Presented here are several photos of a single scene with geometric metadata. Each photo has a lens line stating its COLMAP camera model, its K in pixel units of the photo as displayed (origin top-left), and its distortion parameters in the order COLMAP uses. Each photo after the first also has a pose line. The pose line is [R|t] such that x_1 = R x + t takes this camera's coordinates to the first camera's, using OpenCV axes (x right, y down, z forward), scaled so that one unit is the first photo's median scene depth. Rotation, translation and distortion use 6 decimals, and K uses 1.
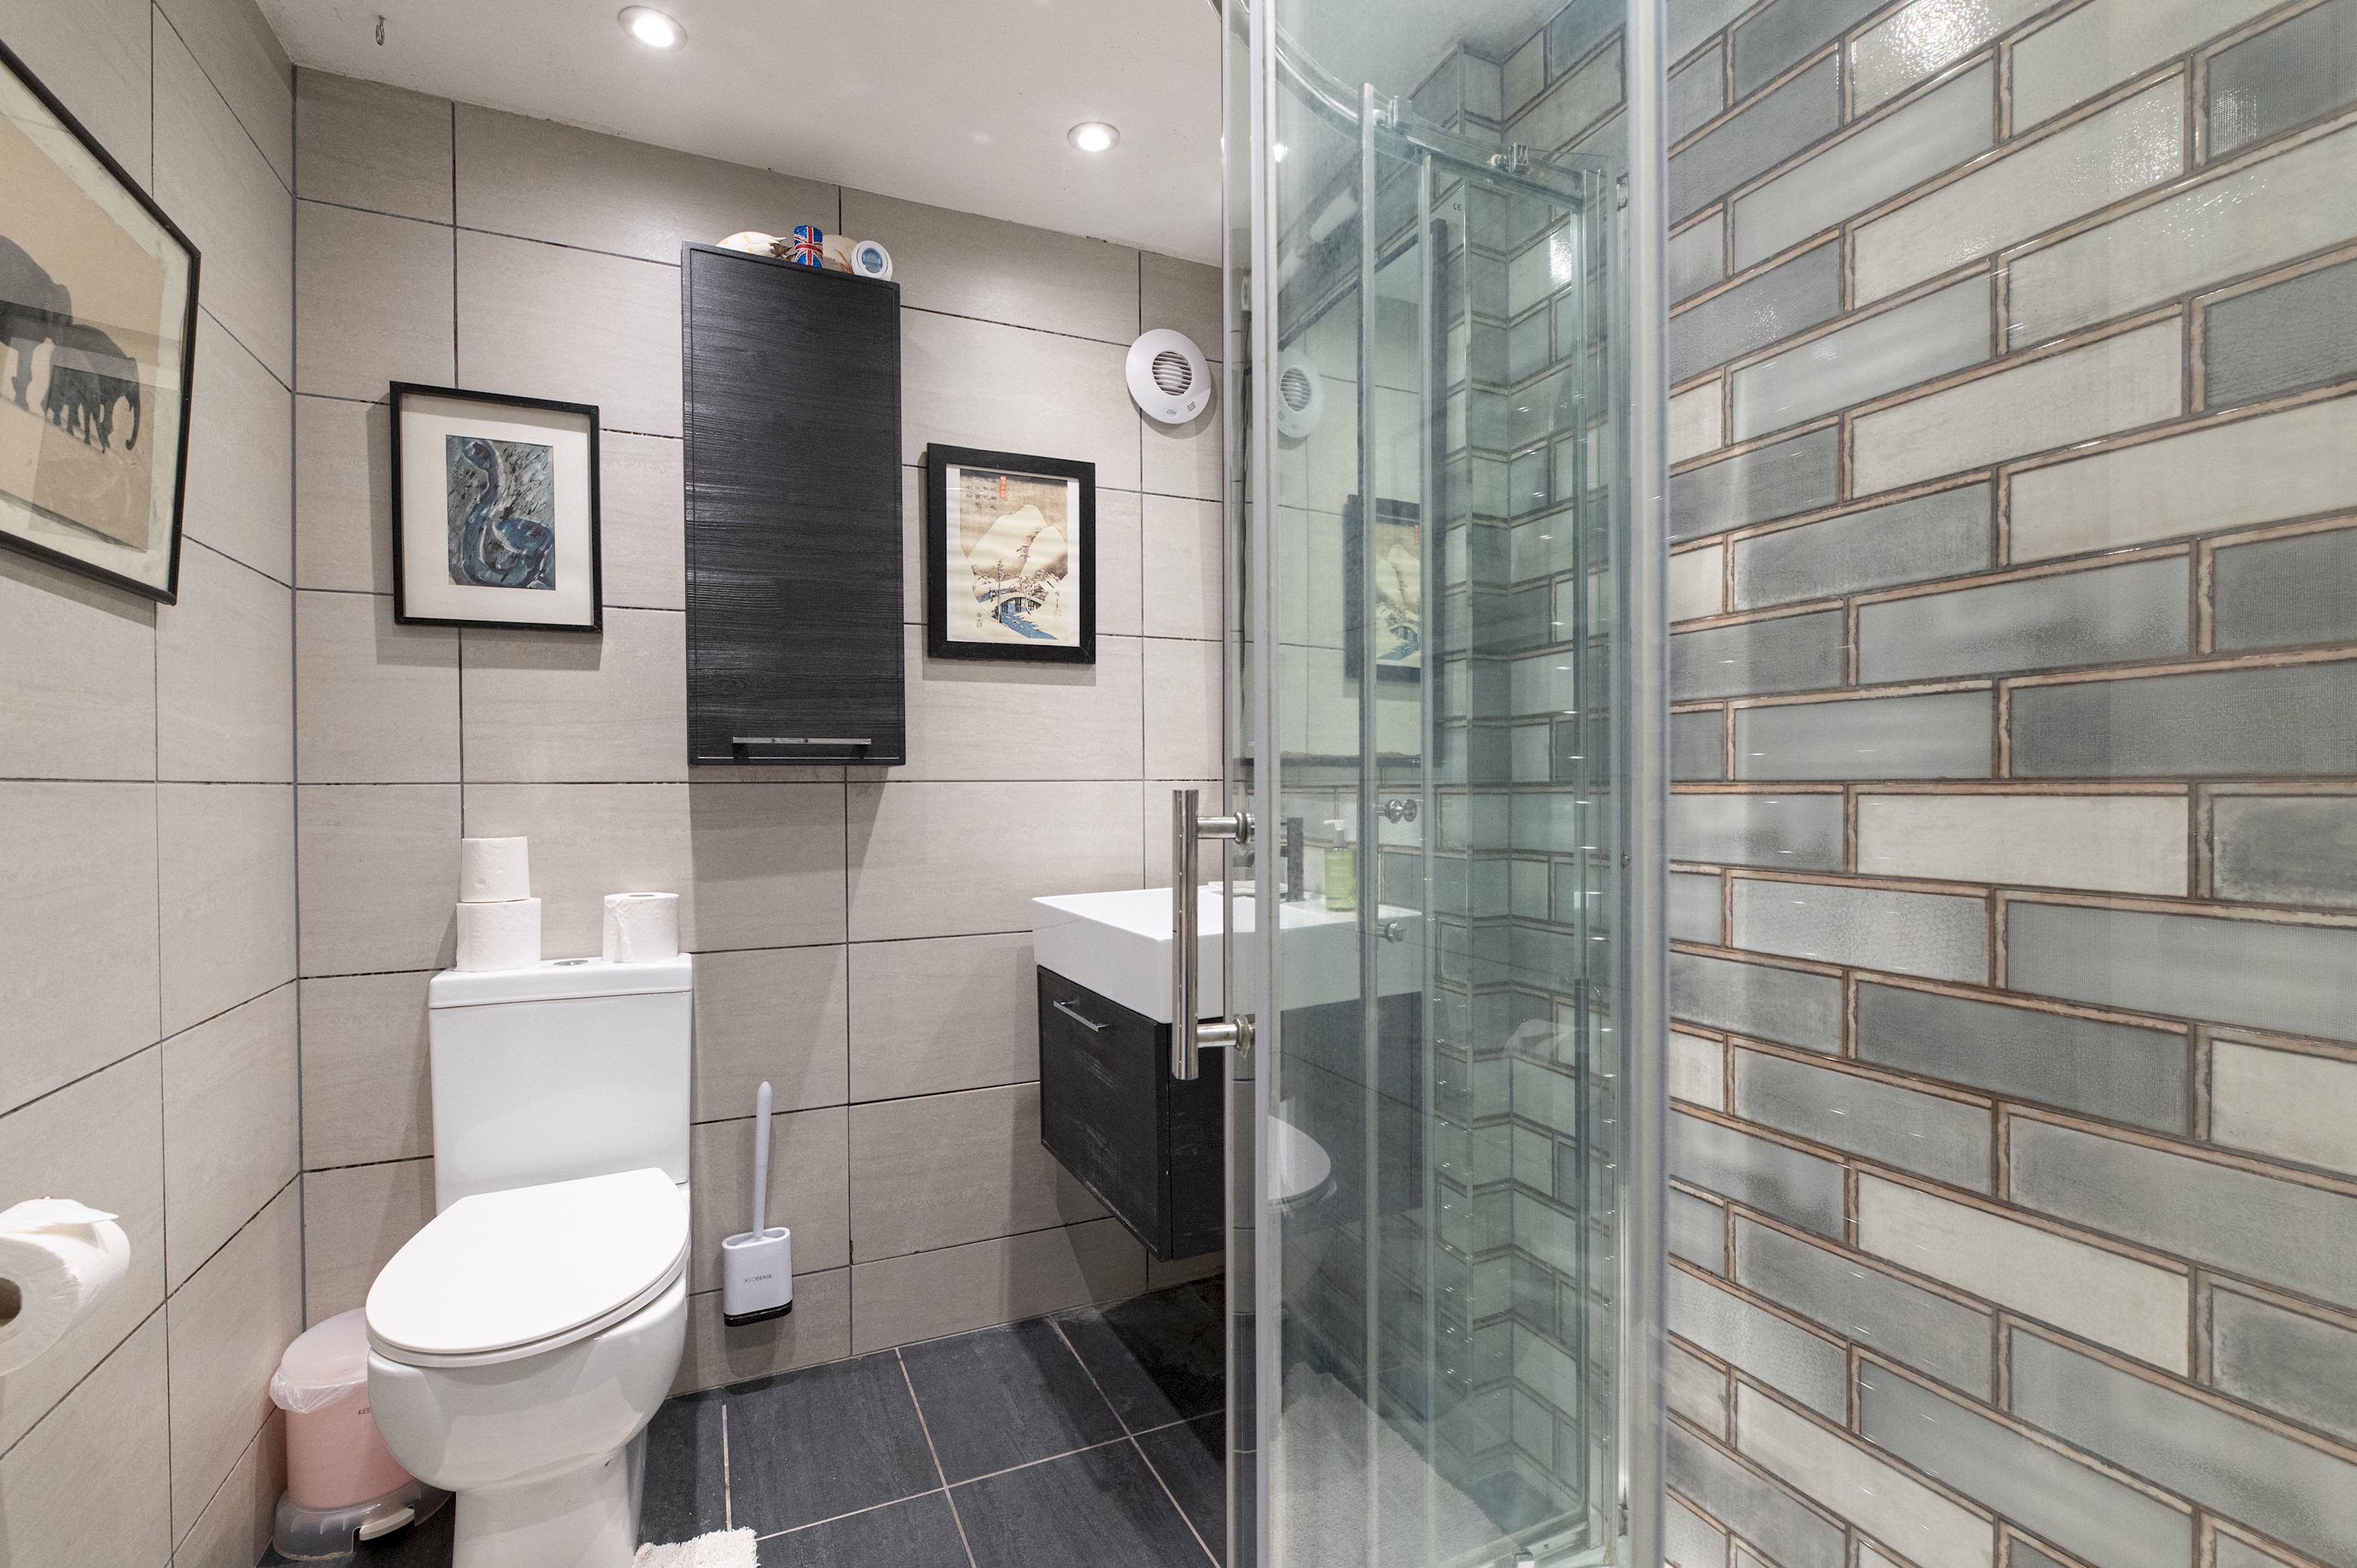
lens RADIAL K [[1064.2, 0, 1180.5], [0, 1064.2, 822.7], [0, 0, 1]] dist [0.008615, -0.003220]
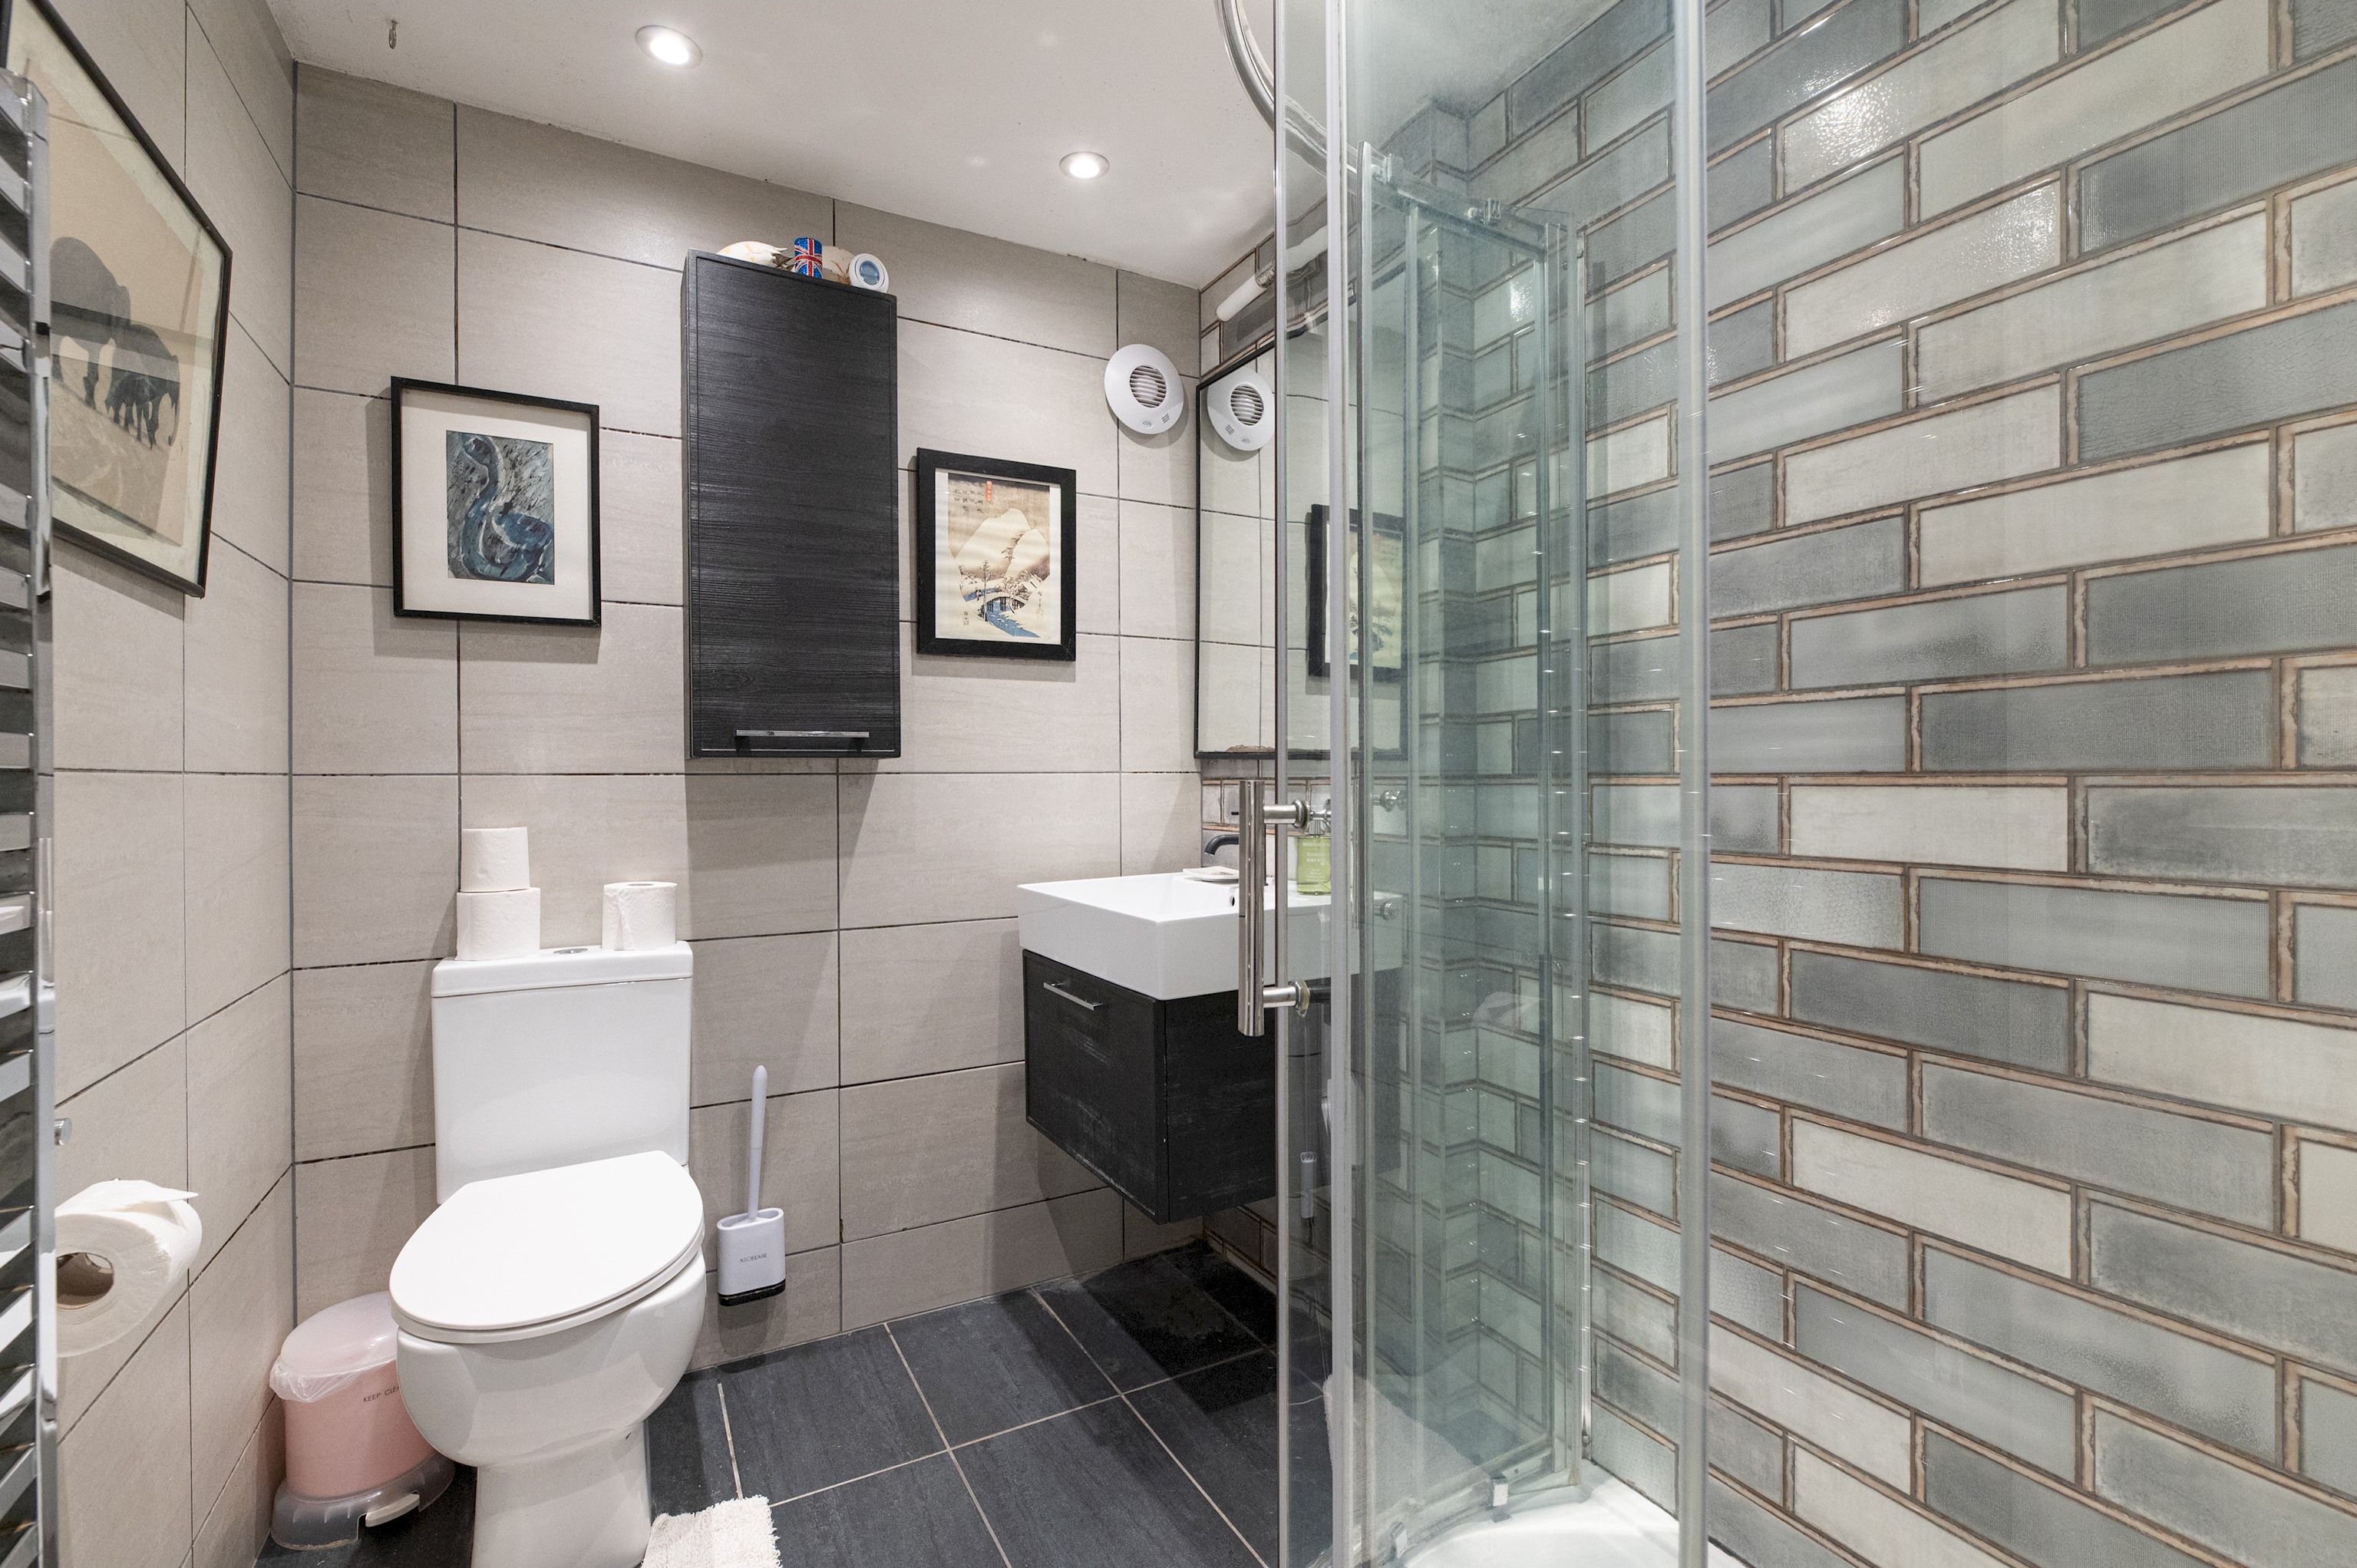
lens RADIAL K [[1064.2, 0, 1173.2], [0, 1064.2, 807.3], [0, 0, 1]] dist [0.008615, -0.003220]
pose [[0.996984, -0.001165, 0.077596, -0.092384], [0.001710, 0.999974, -0.006952, 0.002713], [-0.077586, 0.007064, 0.996961, -0.069744]]
